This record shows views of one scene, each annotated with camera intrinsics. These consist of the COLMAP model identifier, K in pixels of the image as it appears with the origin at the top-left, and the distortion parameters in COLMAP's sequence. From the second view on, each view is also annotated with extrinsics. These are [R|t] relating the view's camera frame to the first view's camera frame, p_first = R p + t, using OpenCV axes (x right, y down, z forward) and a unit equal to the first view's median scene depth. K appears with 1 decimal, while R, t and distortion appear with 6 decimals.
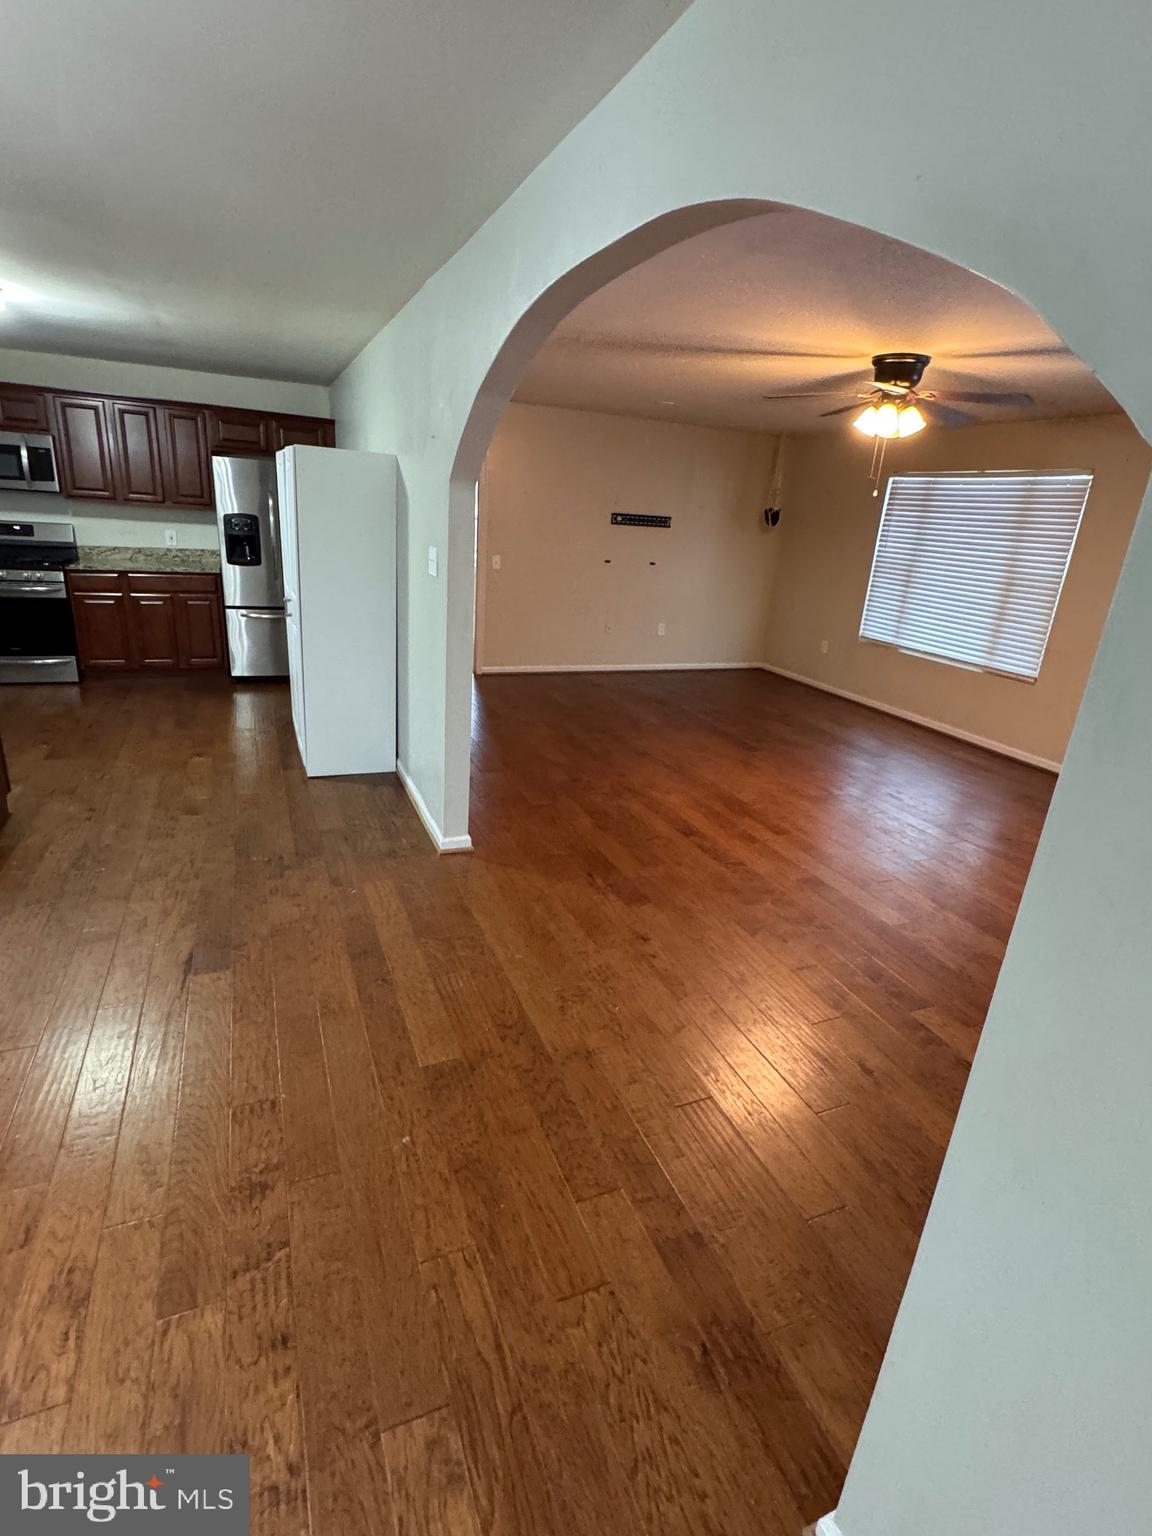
lens RADIAL K [[752.2, 0, 573.3], [0, 752.2, 763.6], [0, 0, 1]] dist [-0.000865, -0.001095]
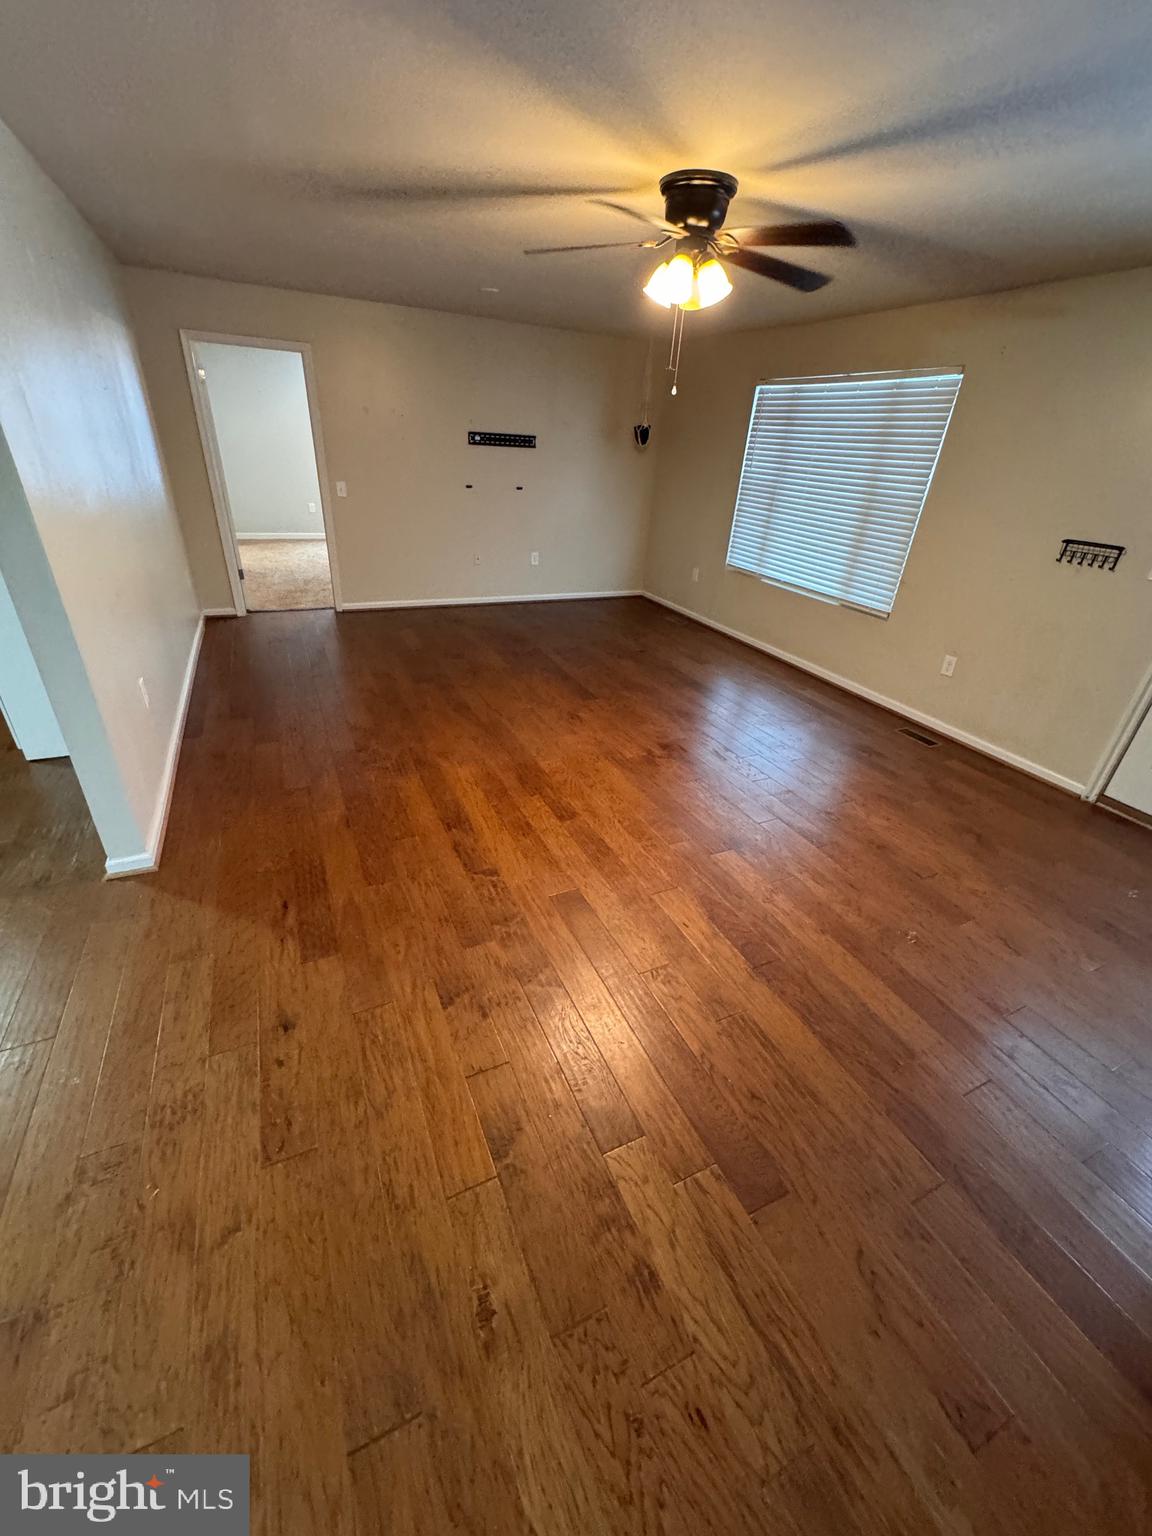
lens RADIAL K [[612.9, 0, 575.5], [0, 612.9, 764.1], [0, 0, 1]] dist [-0.002683, 0.000040]
pose [[0.999113, -0.028007, 0.031439, 0.261523], [0.022489, 0.986224, 0.163881, -0.082856], [-0.035596, -0.163028, 0.985979, 0.309355]]
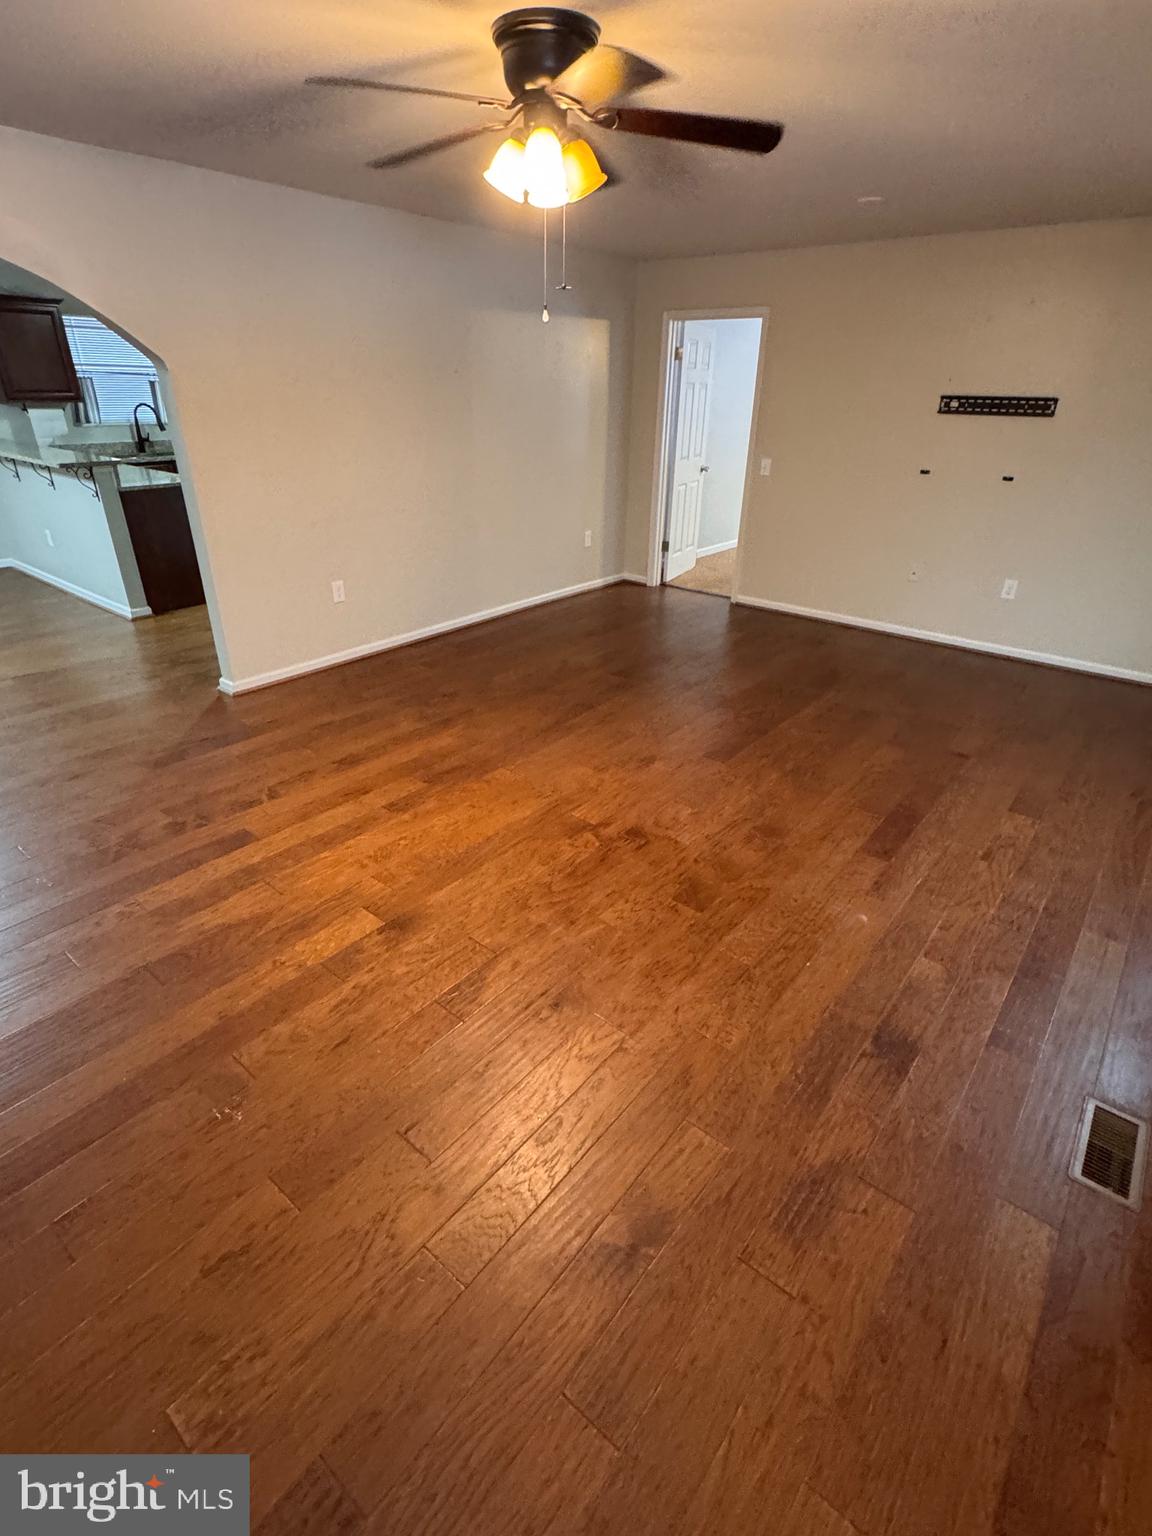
lens RADIAL K [[752.2, 0, 573.3], [0, 752.2, 763.6], [0, 0, 1]] dist [-0.000865, -0.001095]
pose [[0.468808, 0.341642, -0.814555, 0.954843], [-0.270513, 0.933393, 0.235795, -0.177561], [0.840858, 0.109805, 0.530001, 0.732021]]
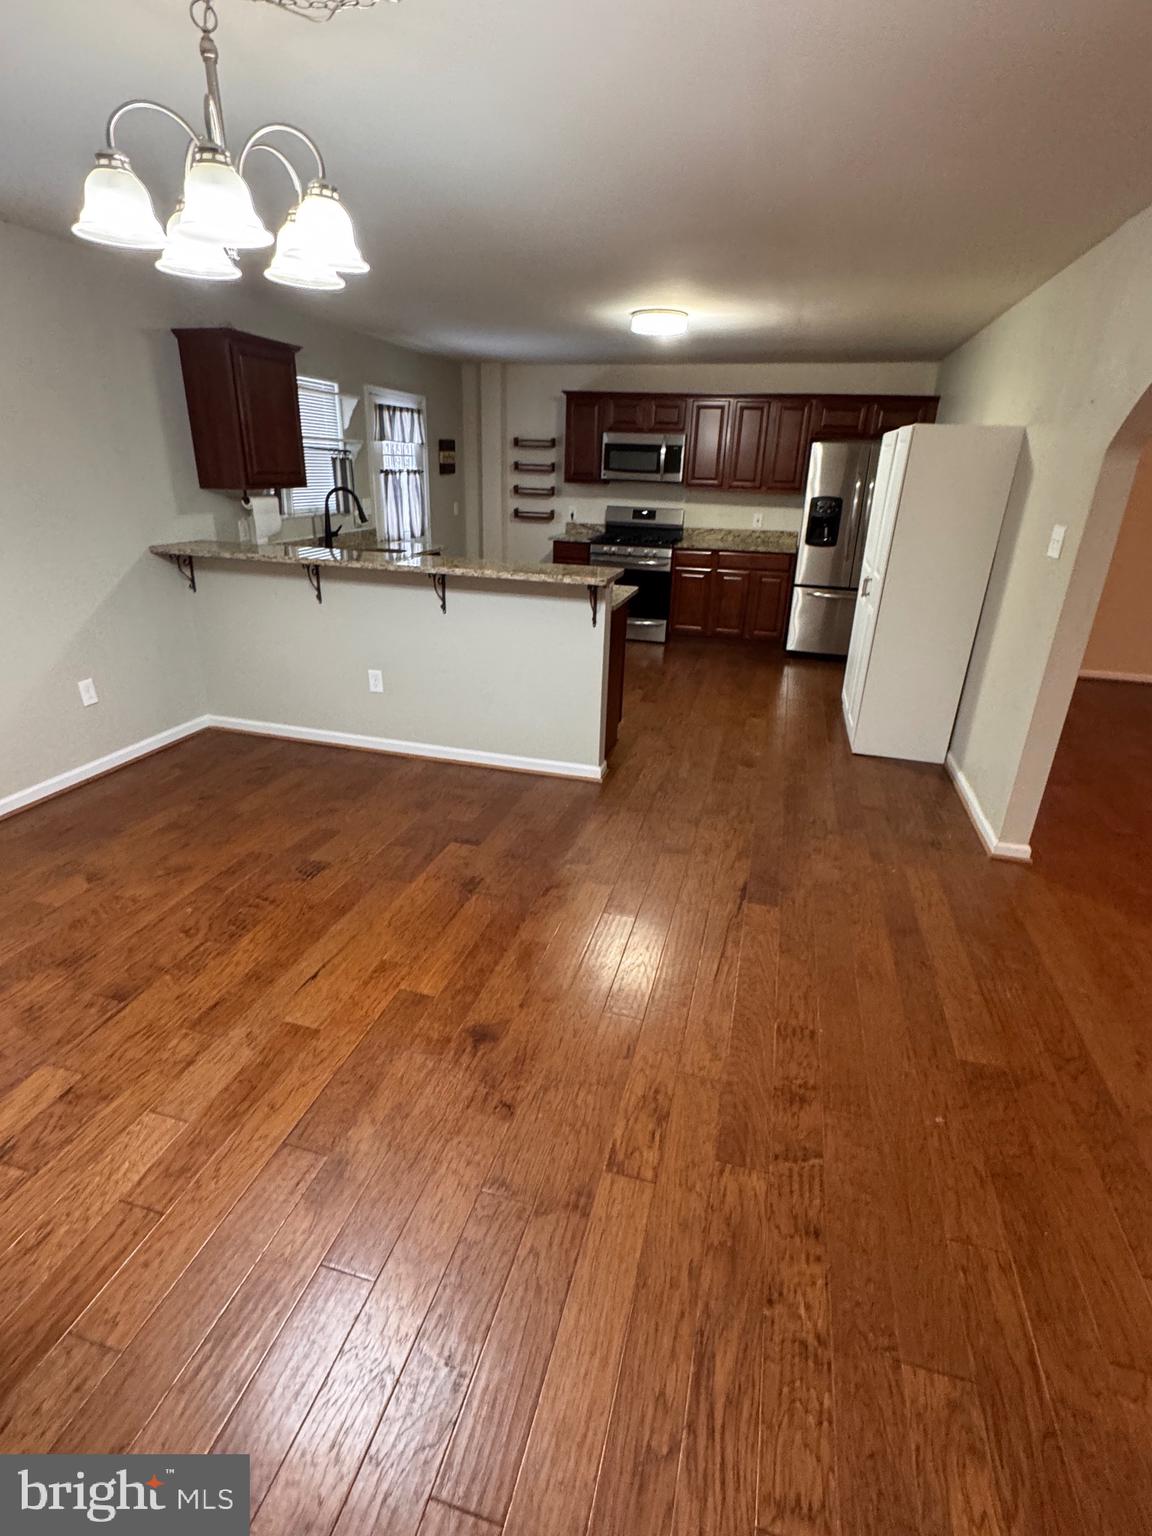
lens RADIAL K [[740.9, 0, 576.0], [0, 740.9, 768.0], [0, 0, 1]] dist [0.003292, -0.000099]
pose [[0.786781, 0.191506, -0.586771, -0.053893], [-0.173706, 0.980927, 0.087231, 0.016783], [0.592285, 0.033294, 0.805041, -0.050543]]
